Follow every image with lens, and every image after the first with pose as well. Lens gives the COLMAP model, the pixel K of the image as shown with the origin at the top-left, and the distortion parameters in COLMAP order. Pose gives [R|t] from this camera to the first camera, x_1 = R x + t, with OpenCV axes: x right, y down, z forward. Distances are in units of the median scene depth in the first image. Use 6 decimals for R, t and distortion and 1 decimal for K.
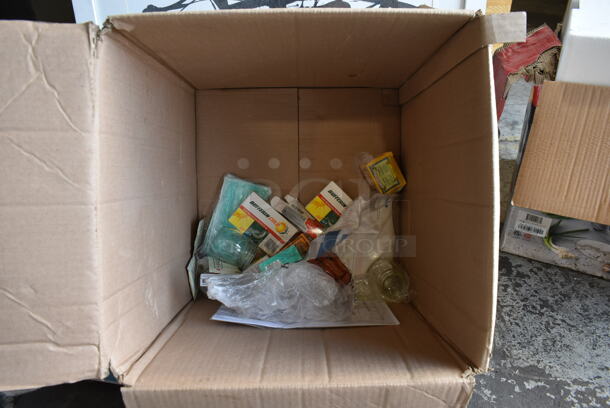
lens RADIAL K [[462.4, 0, 307.1], [0, 462.4, 205.8], [0, 0, 1]] dist [-0.025993, 0.015321]
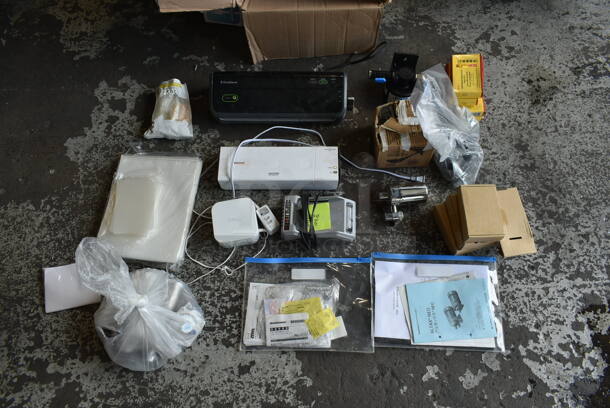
lens RADIAL K [[462.4, 0, 307.0], [0, 462.4, 203.6], [0, 0, 1]] dist [-0.025993, 0.015321]
pose [[0.999864, -0.008504, 0.014149, -0.056140], [-0.000739, 0.833194, 0.552980, -0.067403], [-0.016491, -0.552915, 0.833074, -0.988213]]
